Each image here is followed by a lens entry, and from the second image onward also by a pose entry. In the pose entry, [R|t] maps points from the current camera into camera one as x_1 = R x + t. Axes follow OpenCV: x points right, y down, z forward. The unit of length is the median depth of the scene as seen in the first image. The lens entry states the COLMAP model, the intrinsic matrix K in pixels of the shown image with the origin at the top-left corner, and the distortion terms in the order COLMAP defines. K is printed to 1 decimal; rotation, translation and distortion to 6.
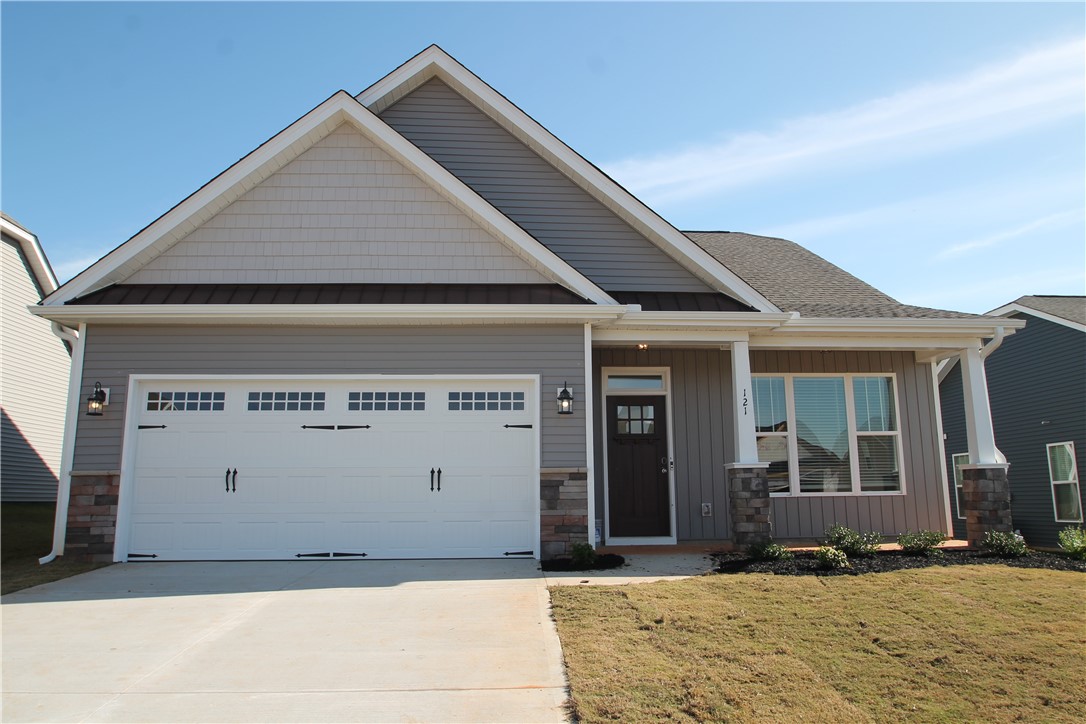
lens RADIAL K [[784.2, 0, 542.8], [0, 784.2, 364.3], [0, 0, 1]] dist [-0.067675, -0.000388]
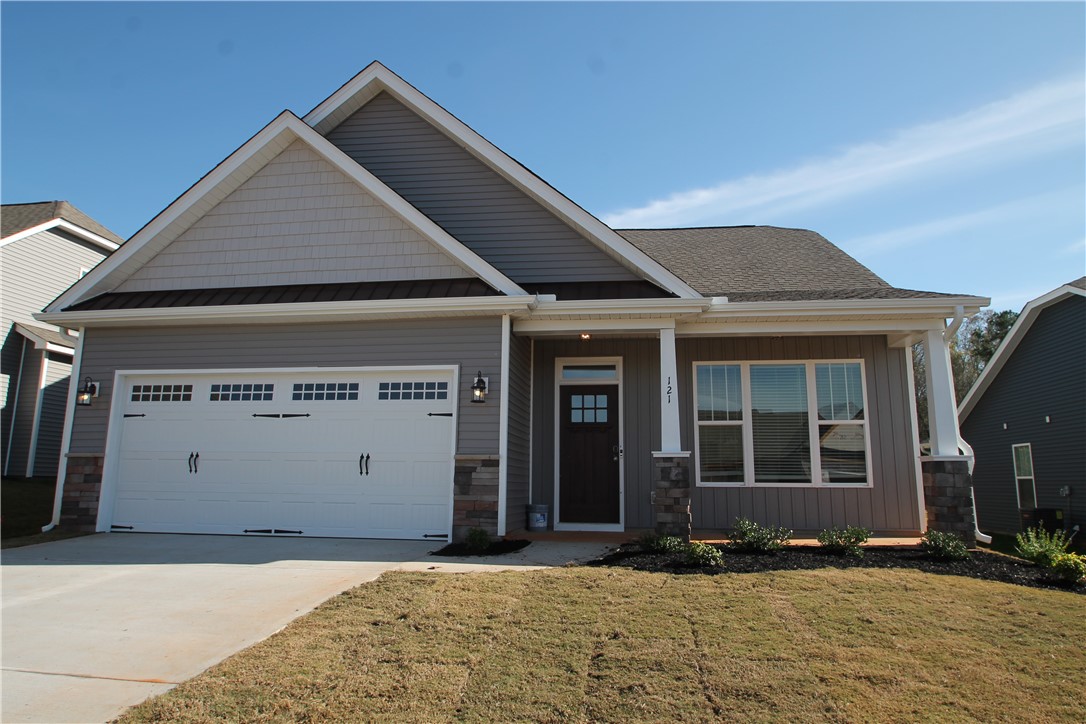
lens RADIAL K [[685.1, 0, 543.5], [0, 685.1, 363.7], [0, 0, 1]] dist [-0.050388, -0.003110]
pose [[0.981115, -0.016034, -0.192759, 0.278643], [0.015895, 0.999871, -0.002271, 0.015210], [0.192771, -0.000835, 0.981243, 0.126816]]
